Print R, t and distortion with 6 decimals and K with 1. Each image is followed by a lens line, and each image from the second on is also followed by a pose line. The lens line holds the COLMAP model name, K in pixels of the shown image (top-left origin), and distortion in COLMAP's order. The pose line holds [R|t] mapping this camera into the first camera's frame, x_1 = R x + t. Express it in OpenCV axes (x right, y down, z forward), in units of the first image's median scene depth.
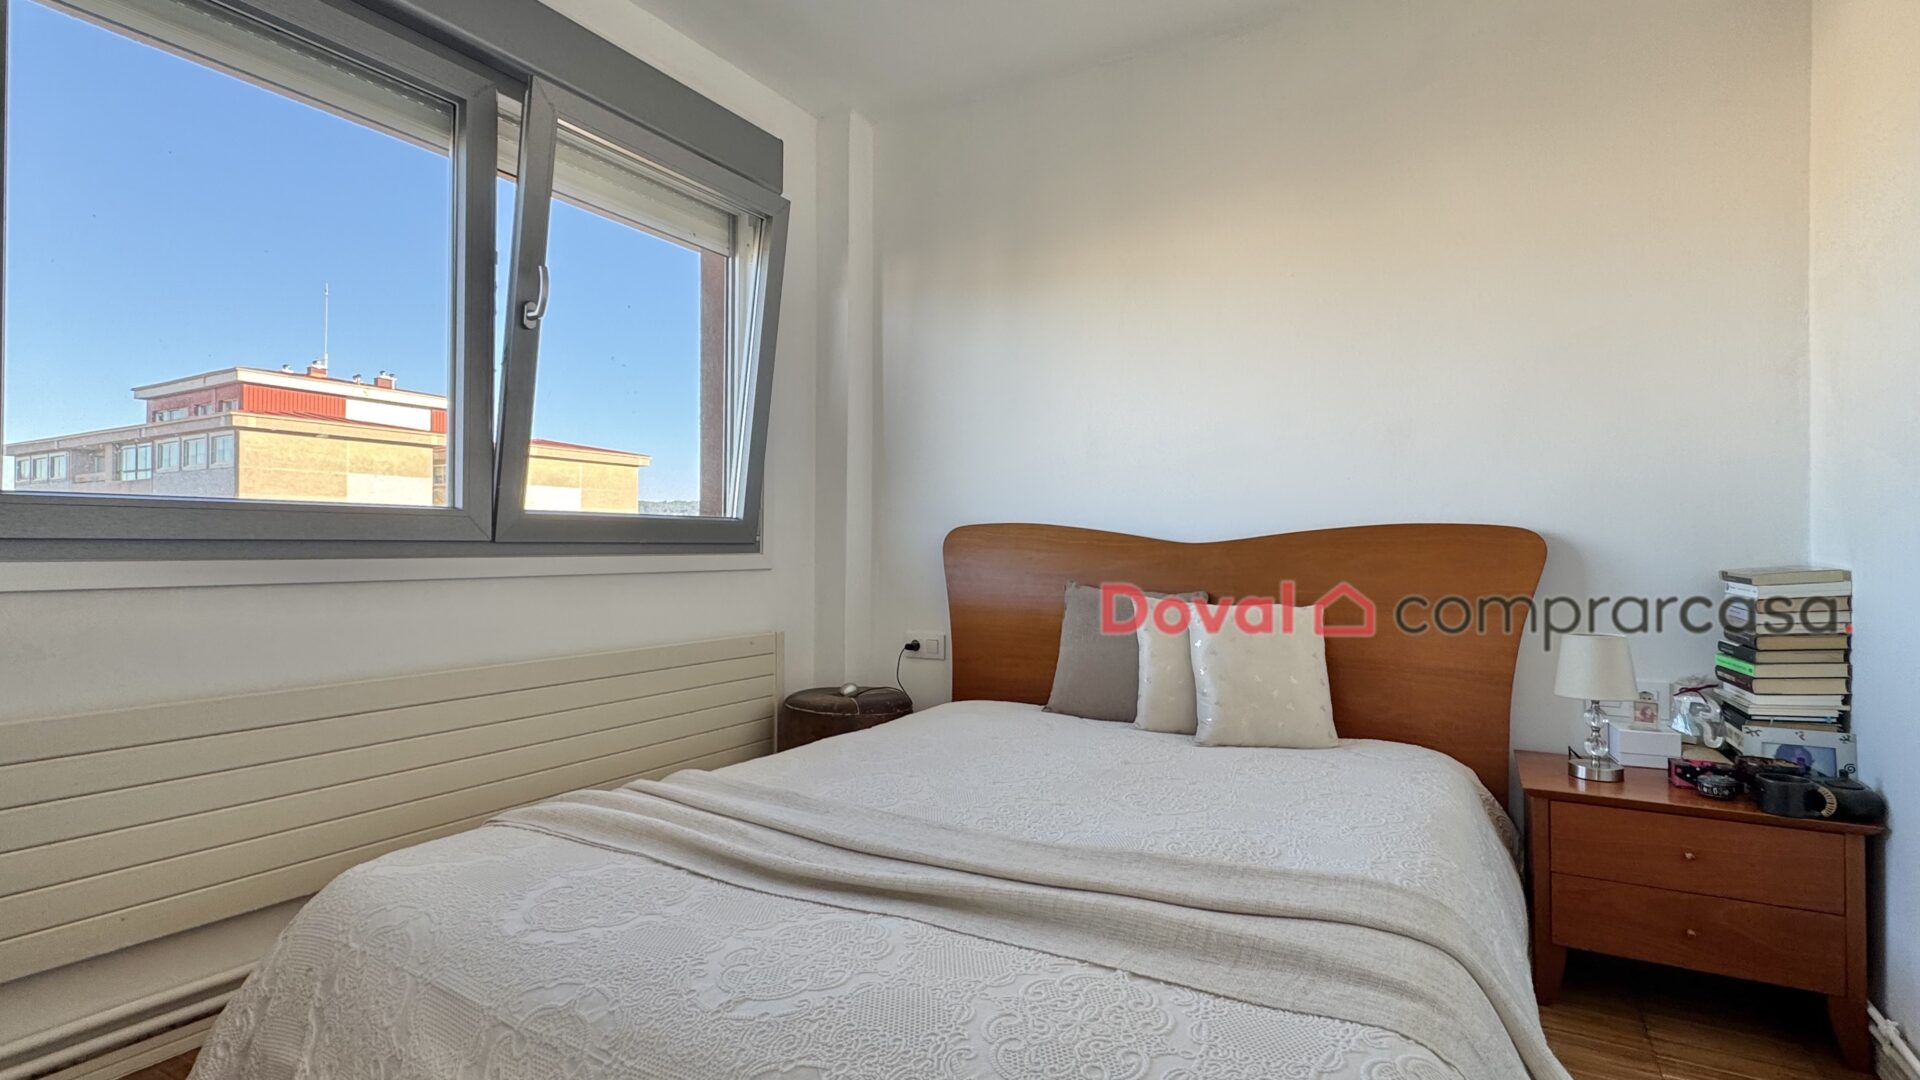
lens RADIAL K [[914.8, 0, 960.0], [0, 914.8, 540.0], [0, 0, 1]] dist [-0.000545, 0.000423]
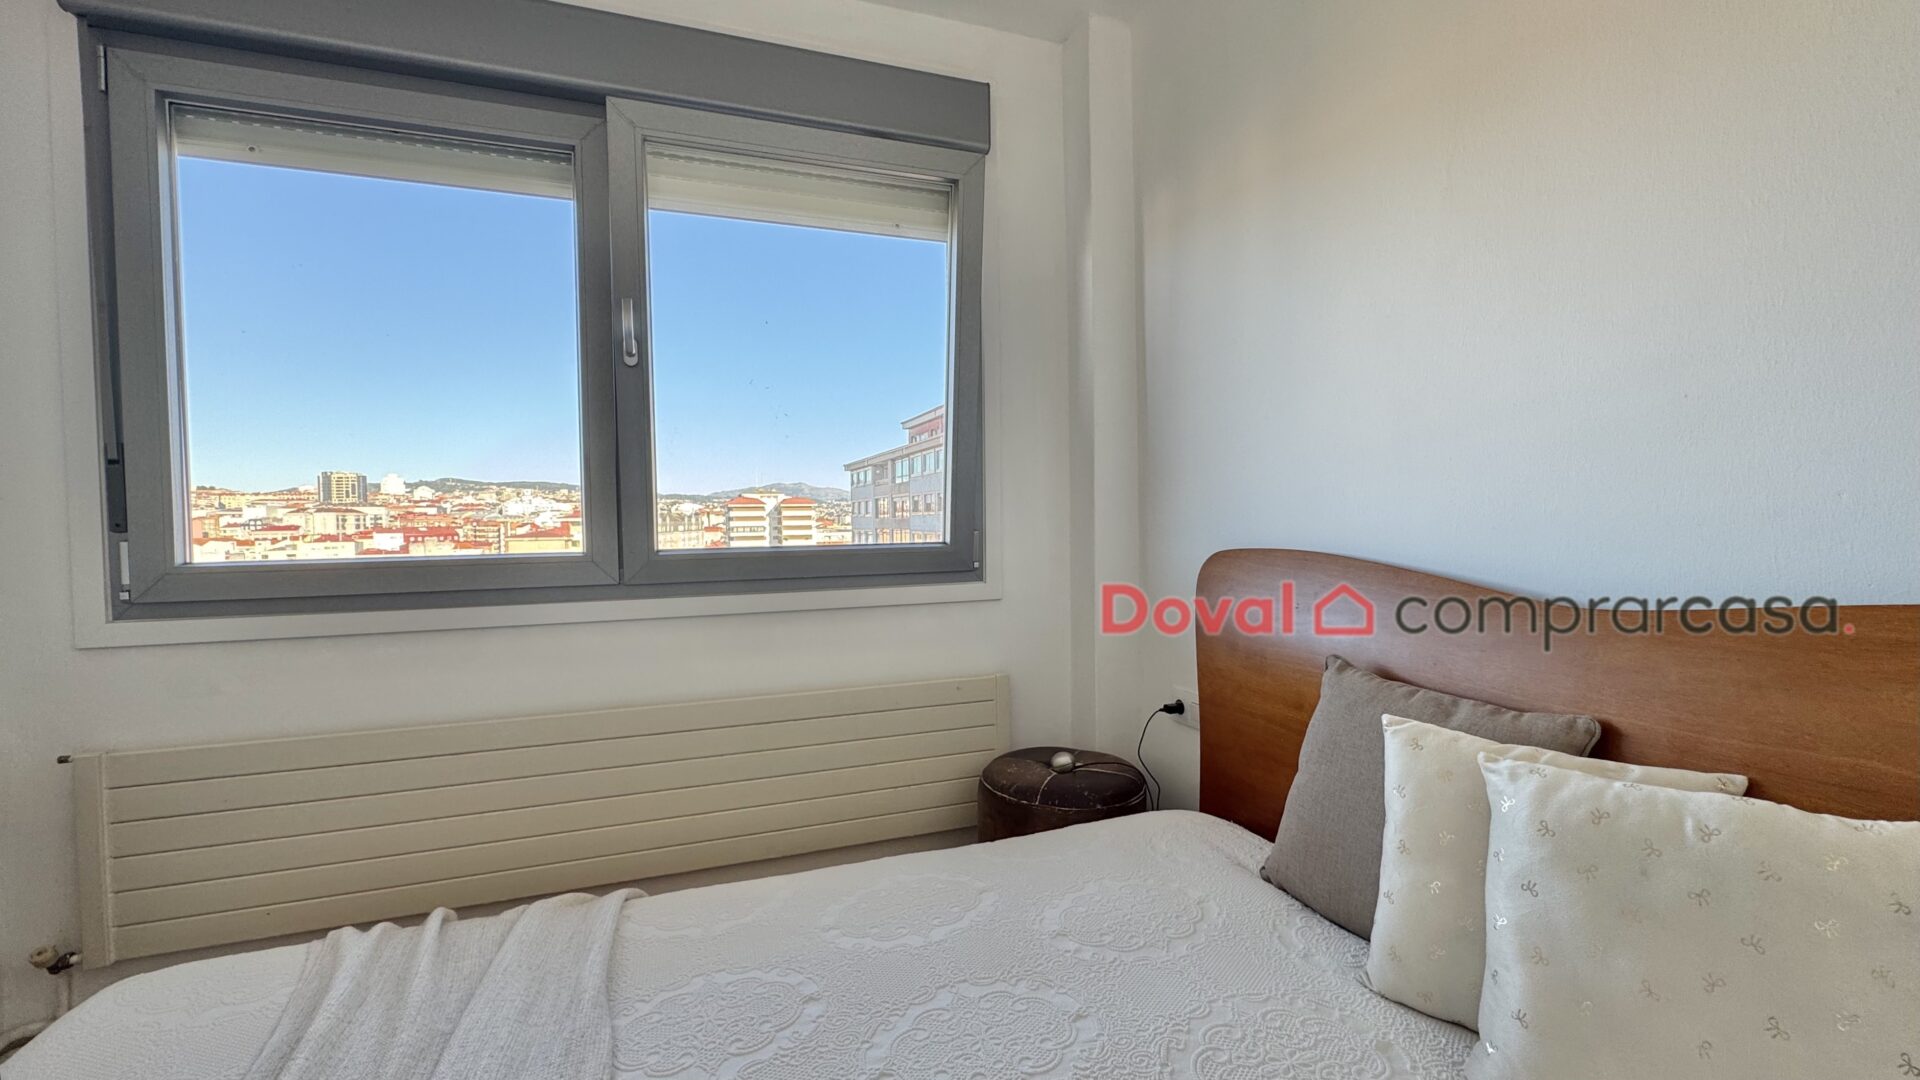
lens RADIAL K [[790.2, 0, 962.3], [0, 790.2, 537.3], [0, 0, 1]] dist [0.000271, 0.000224]
pose [[0.772860, -0.002508, -0.634571, 0.298224], [0.023580, 0.999415, 0.024768, -0.057474], [0.634138, -0.034105, 0.772467, 0.526561]]
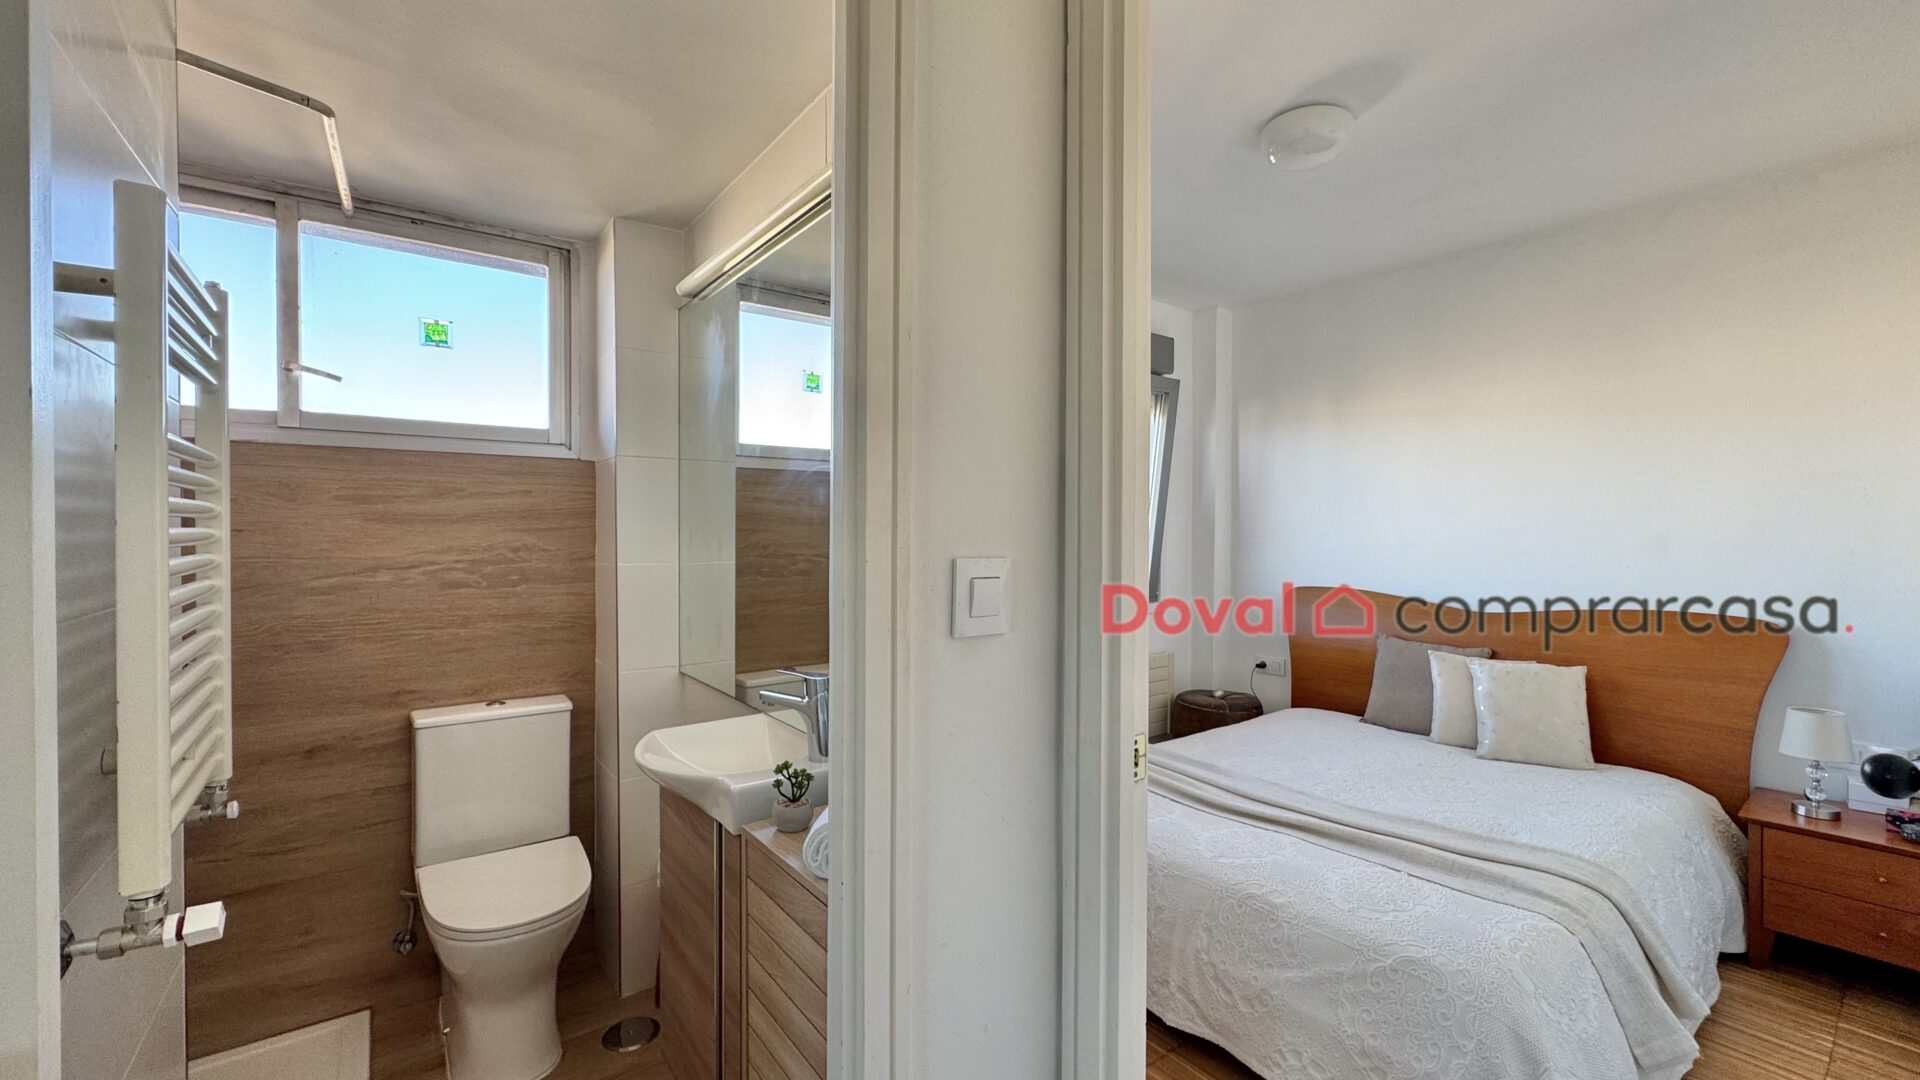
lens RADIAL K [[766.1, 0, 959.7], [0, 766.1, 541.7], [0, 0, 1]] dist [-0.000412, -0.000194]
pose [[0.925496, 0.002607, -0.378748, -0.045677], [0.003791, 0.999862, 0.016146, -0.141861], [0.378738, -0.016379, 0.925359, -0.440400]]
